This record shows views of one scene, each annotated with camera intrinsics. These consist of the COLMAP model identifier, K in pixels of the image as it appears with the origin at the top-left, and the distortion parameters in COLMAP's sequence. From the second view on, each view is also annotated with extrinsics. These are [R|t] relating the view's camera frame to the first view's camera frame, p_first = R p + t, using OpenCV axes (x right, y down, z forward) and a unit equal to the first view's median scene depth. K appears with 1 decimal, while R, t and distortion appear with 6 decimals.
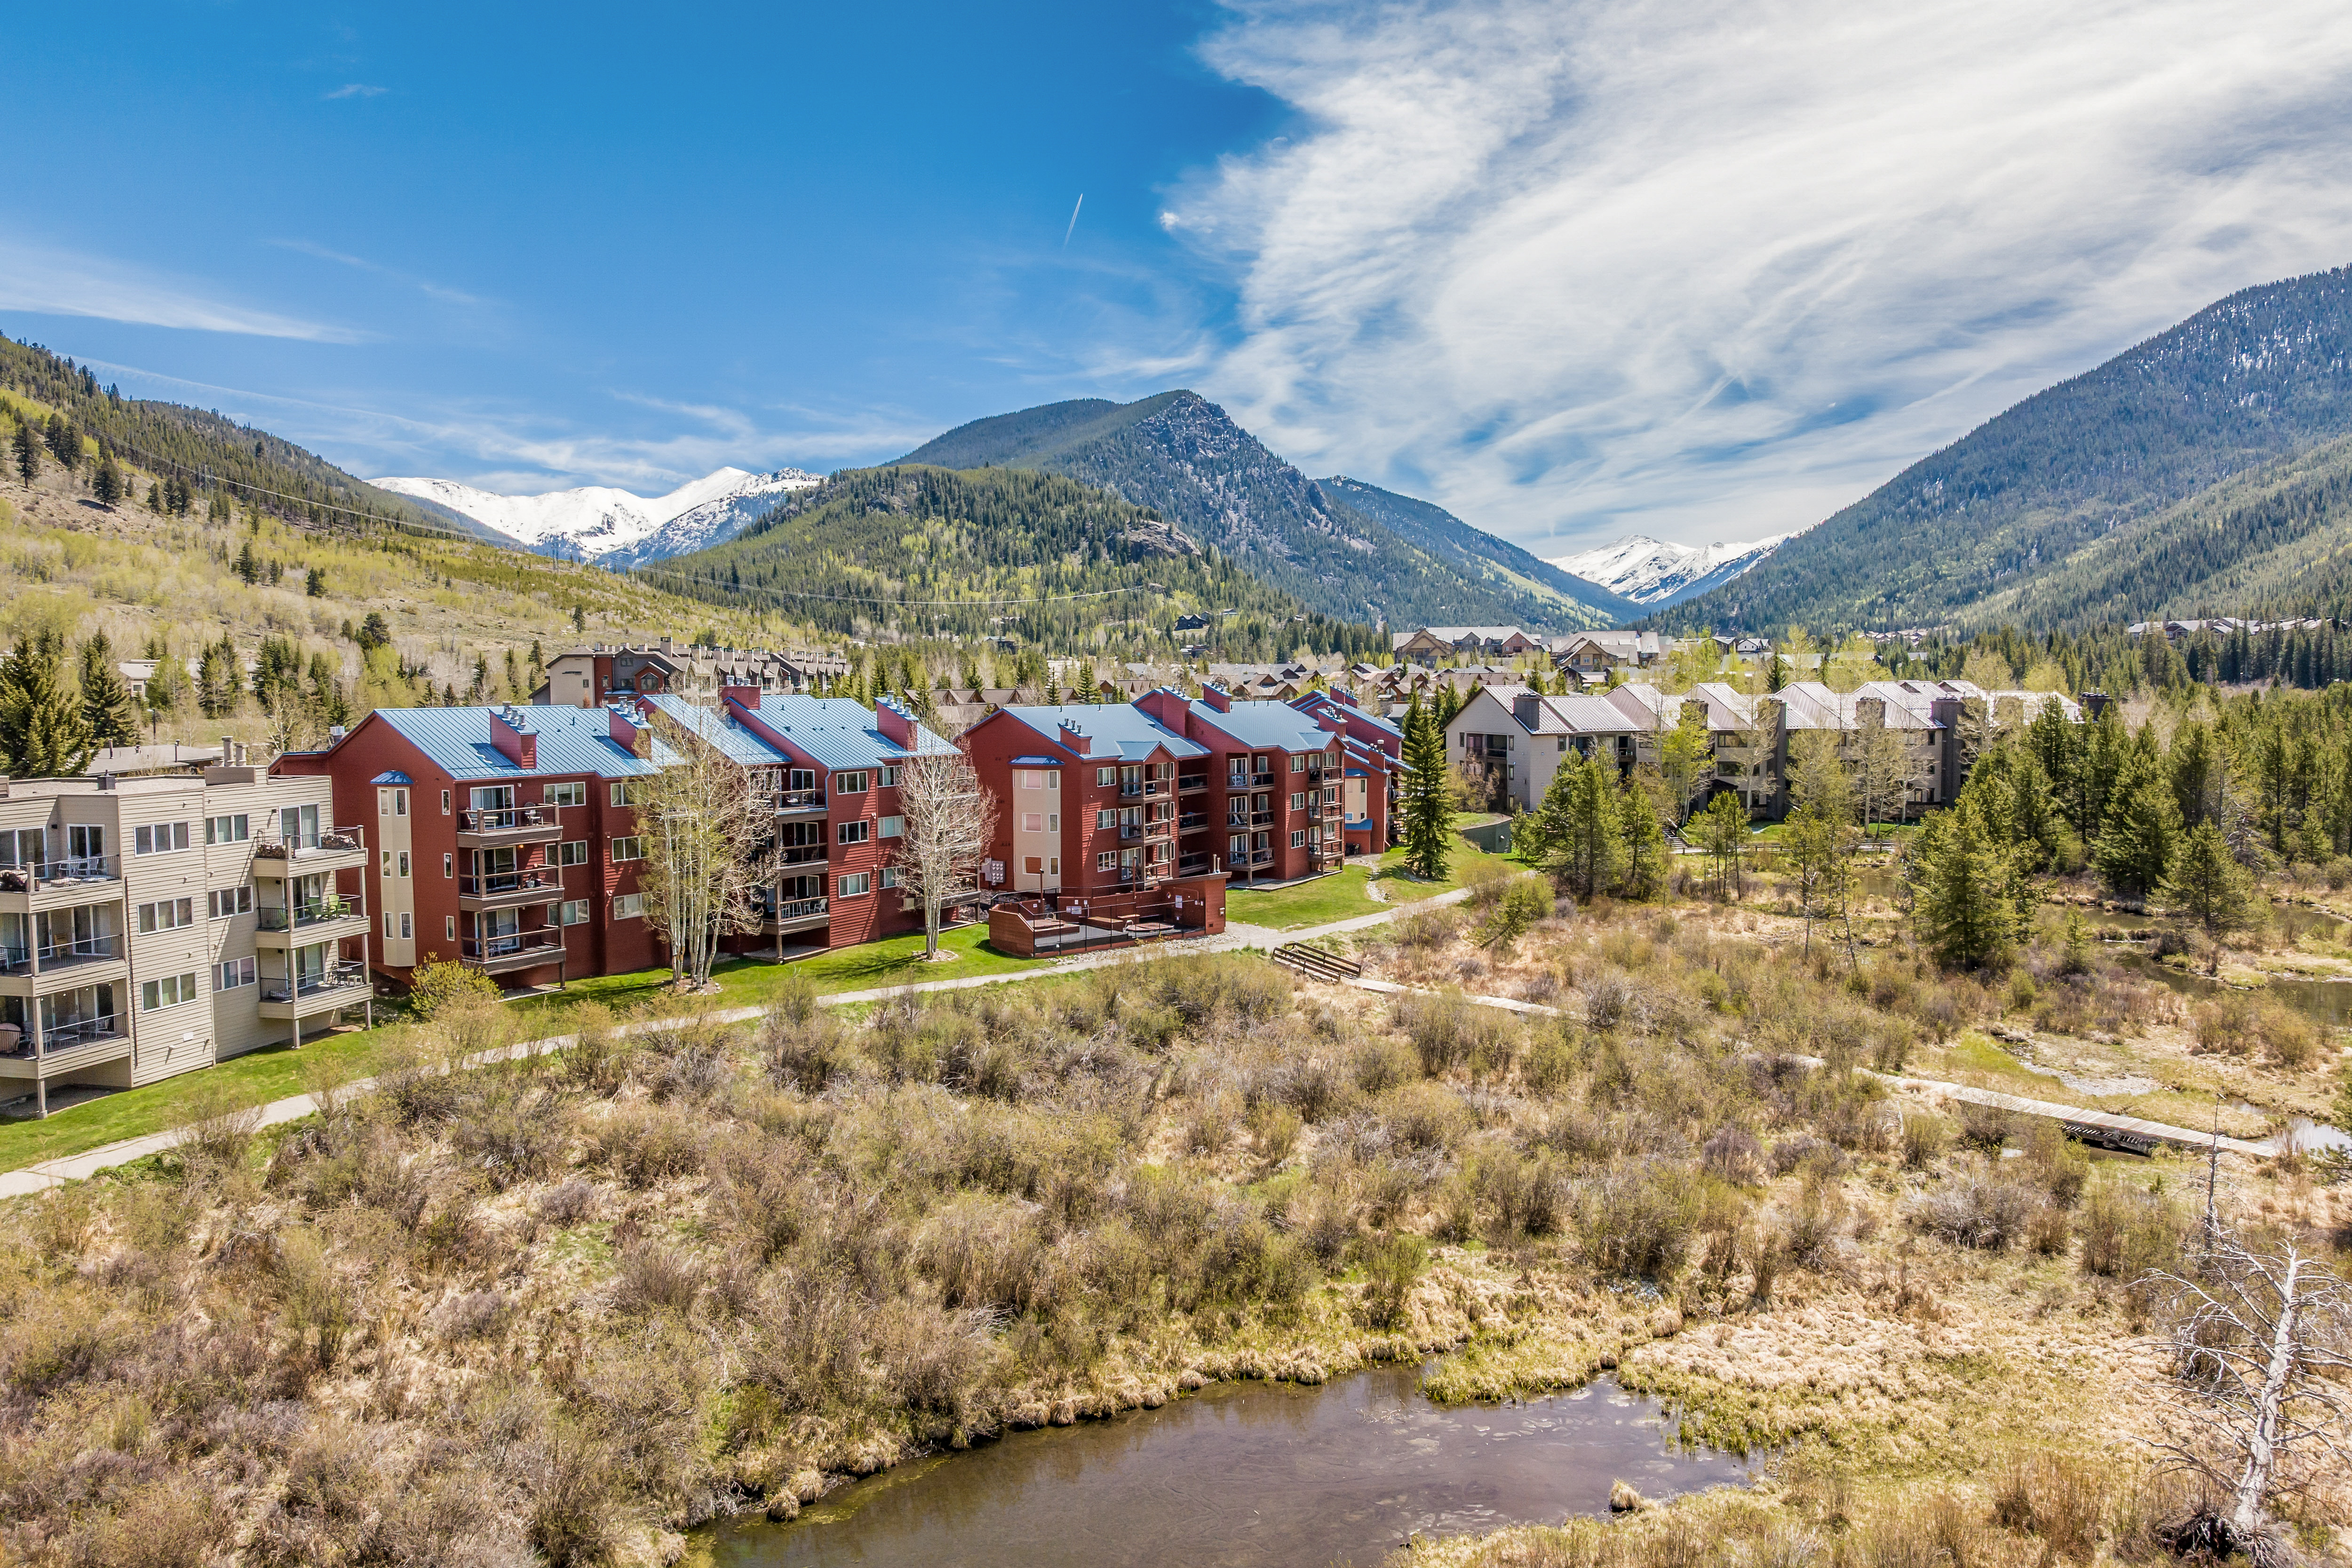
lens RADIAL K [[1716.8, 0, 1165.7], [0, 1716.8, 749.5], [0, 0, 1]] dist [-0.036820, -0.000685]
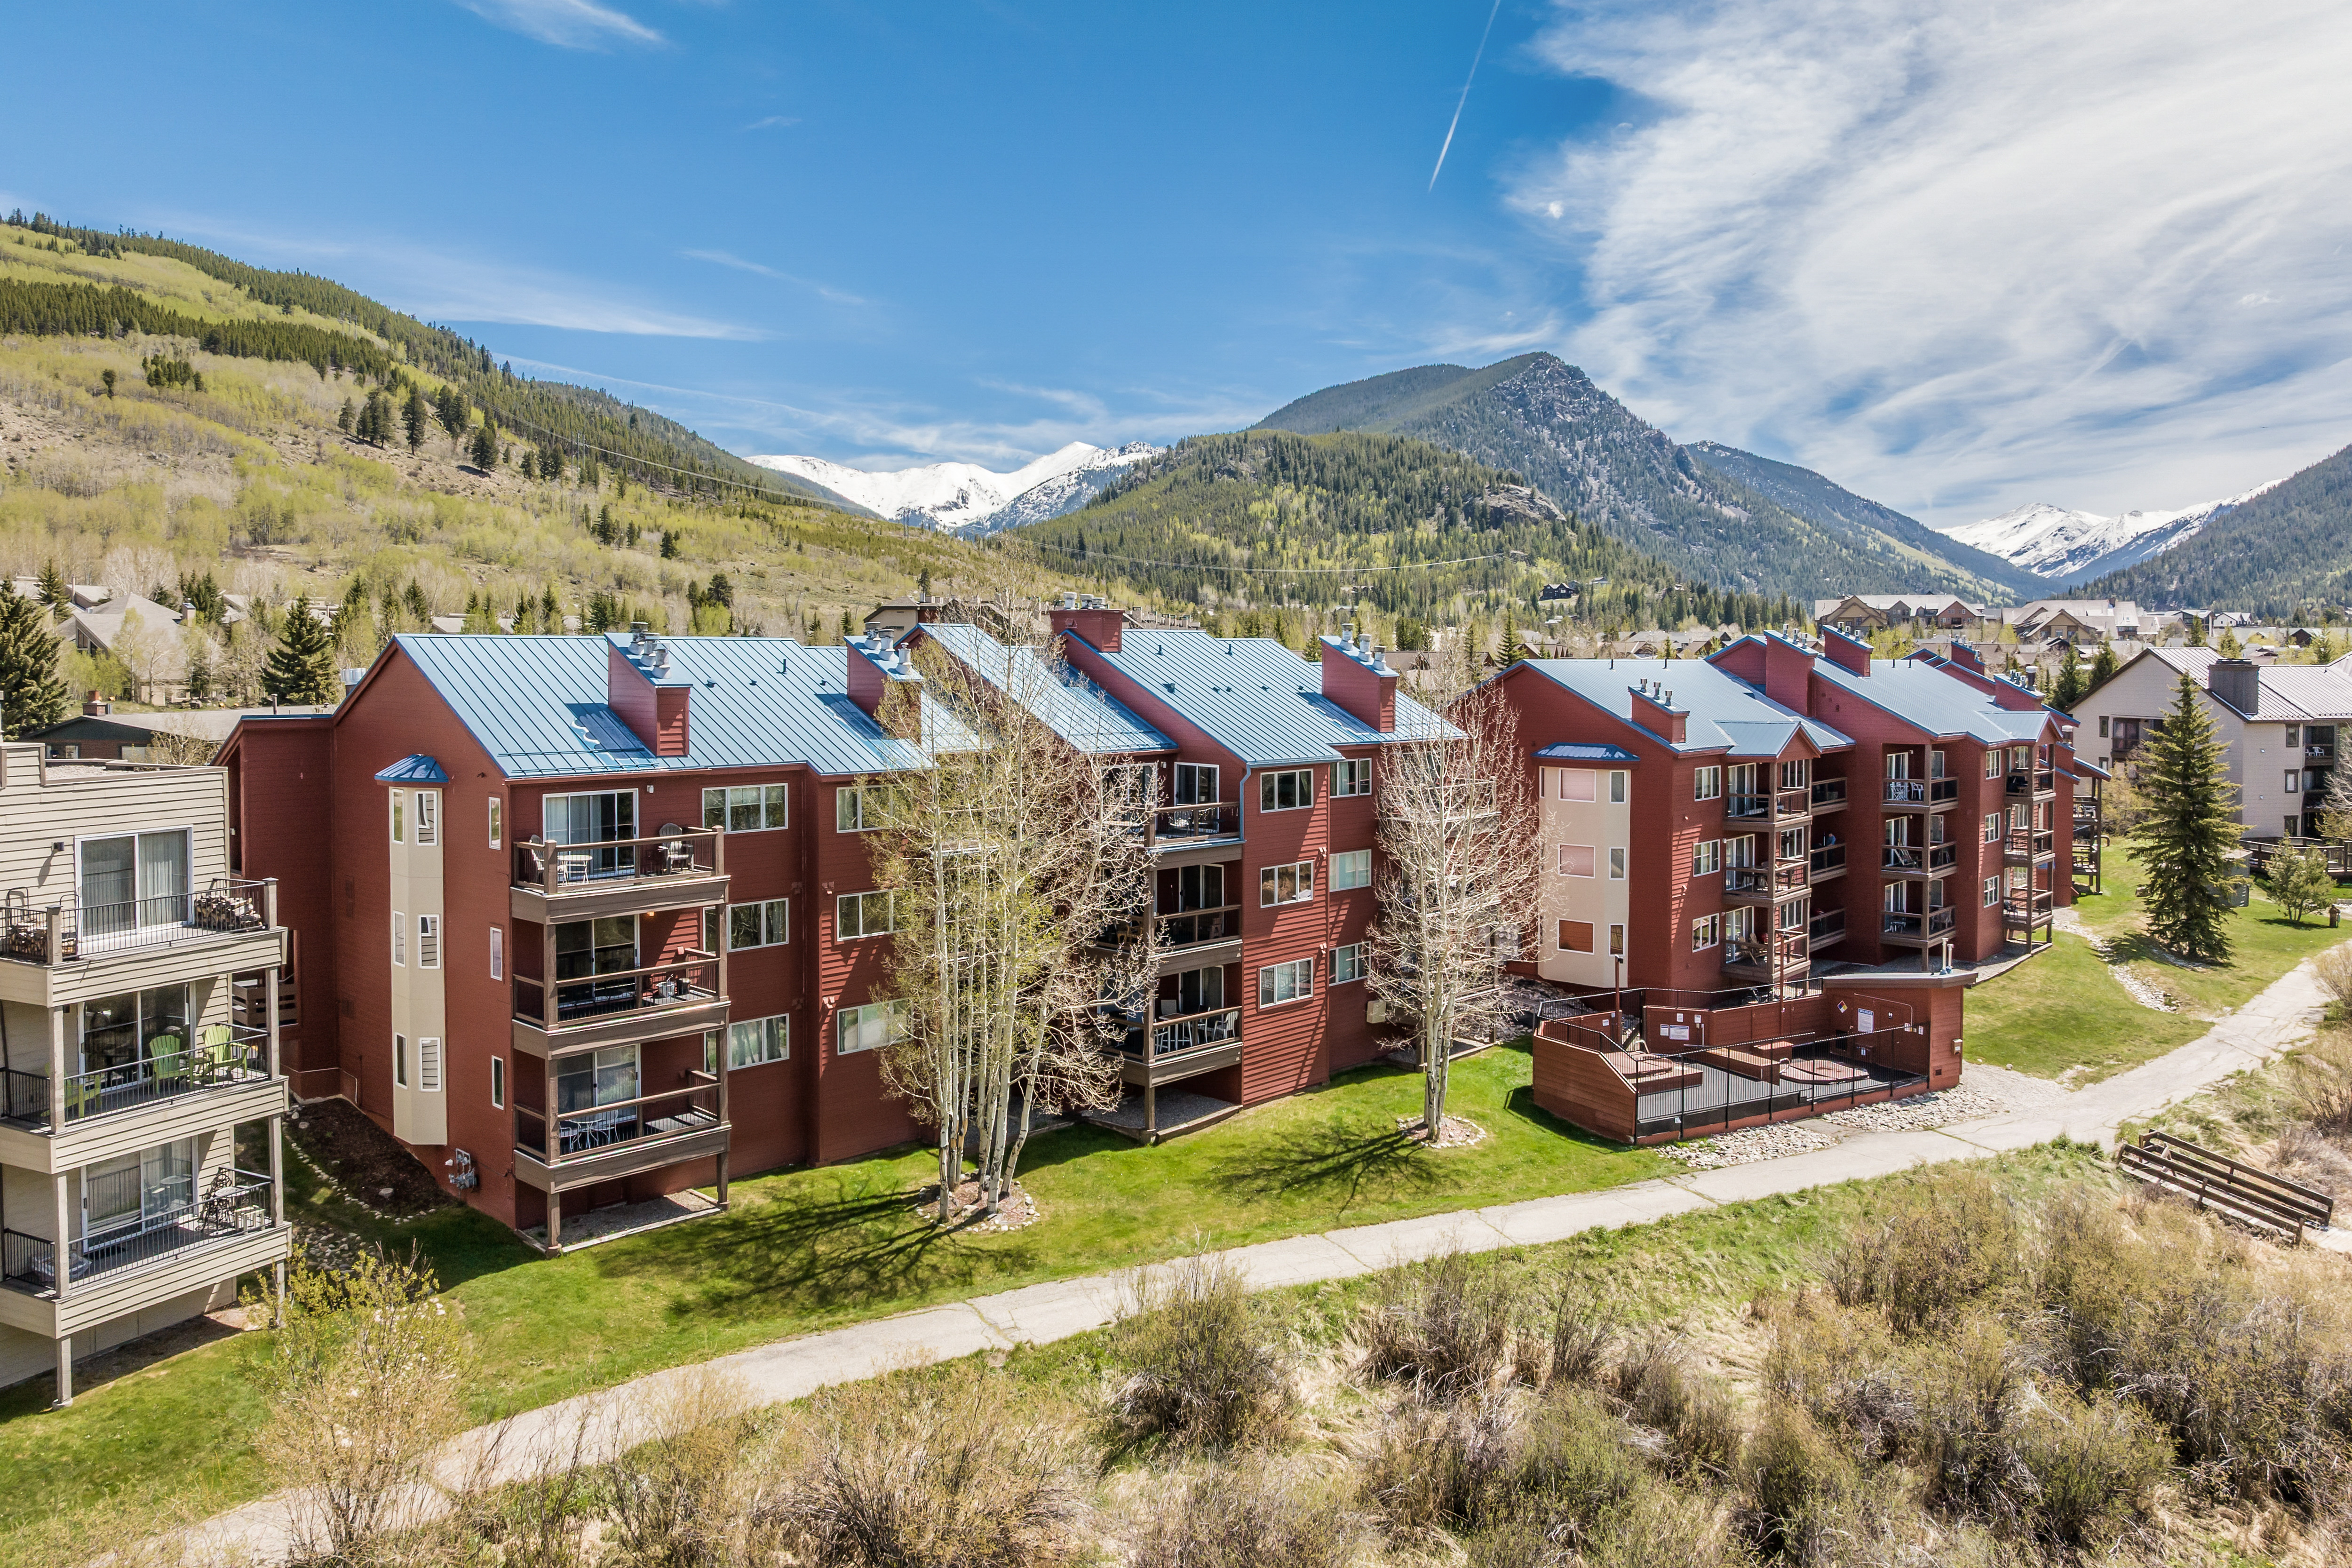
lens RADIAL K [[1752.7, 0, 1124.5], [0, 1752.7, 695.6], [0, 0, 1]] dist [0.005005, -0.129362]
pose [[0.975732, 0.015299, -0.218434, -0.084696], [-0.018853, 0.999721, -0.014196, -0.001323], [0.218156, 0.017969, 0.975748, 0.340351]]
